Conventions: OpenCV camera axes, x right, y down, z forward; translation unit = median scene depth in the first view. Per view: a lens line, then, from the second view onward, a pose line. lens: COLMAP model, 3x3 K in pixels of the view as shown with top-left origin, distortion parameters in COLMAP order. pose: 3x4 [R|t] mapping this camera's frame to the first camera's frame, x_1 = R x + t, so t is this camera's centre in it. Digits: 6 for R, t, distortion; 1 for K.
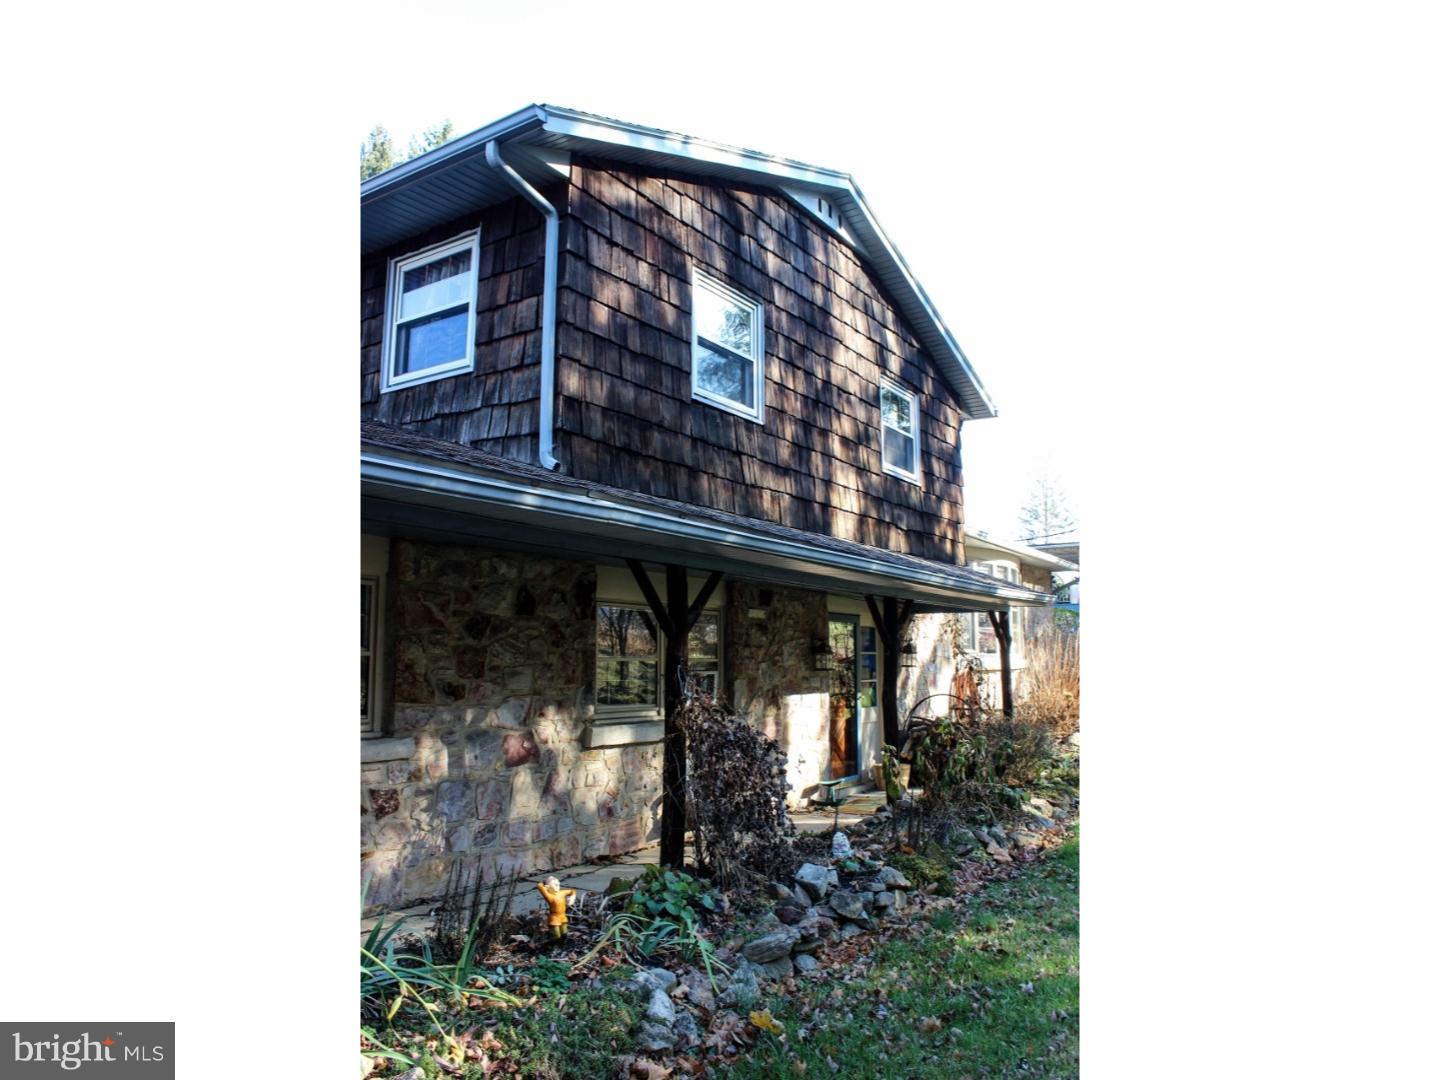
lens RADIAL K [[982.8, 0, 720.0], [0, 982.8, 540.0], [0, 0, 1]] dist [-0.108186, -0.000020]
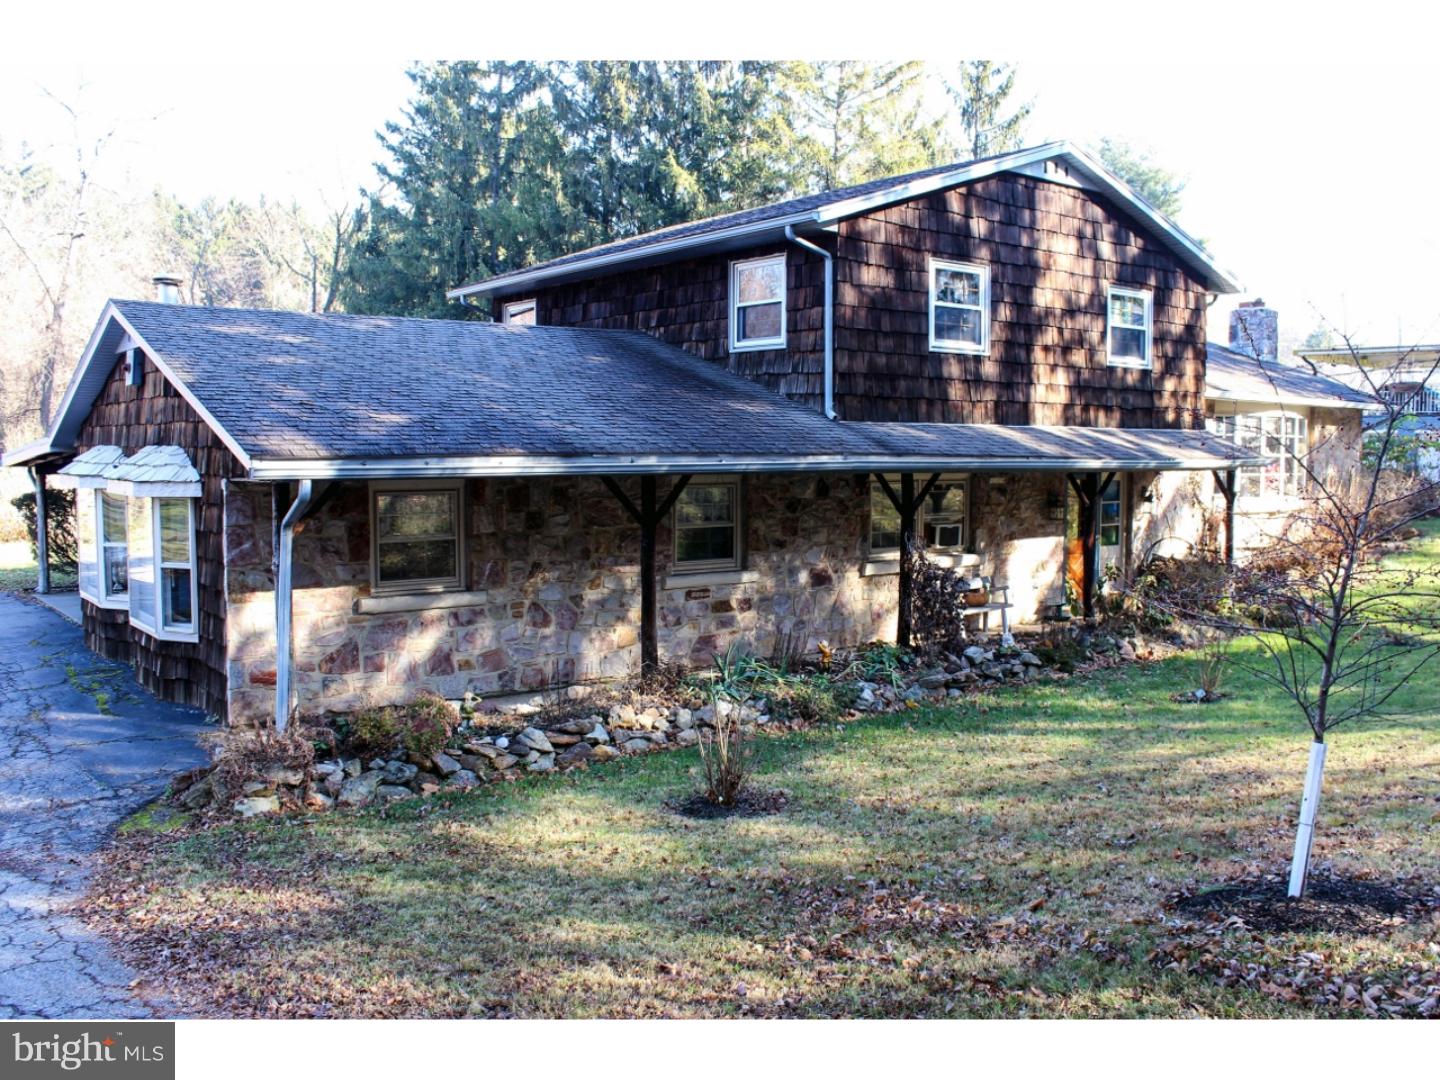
lens RADIAL K [[1211.0, 0, 723.7], [0, 1211.0, 514.3], [0, 0, 1]] dist [-0.149765, 0.124024]
pose [[0.949015, 0.014742, -0.314886, 0.299030], [0.039741, 0.985340, 0.165906, -0.250755], [0.312715, -0.169962, 0.934517, -1.005368]]
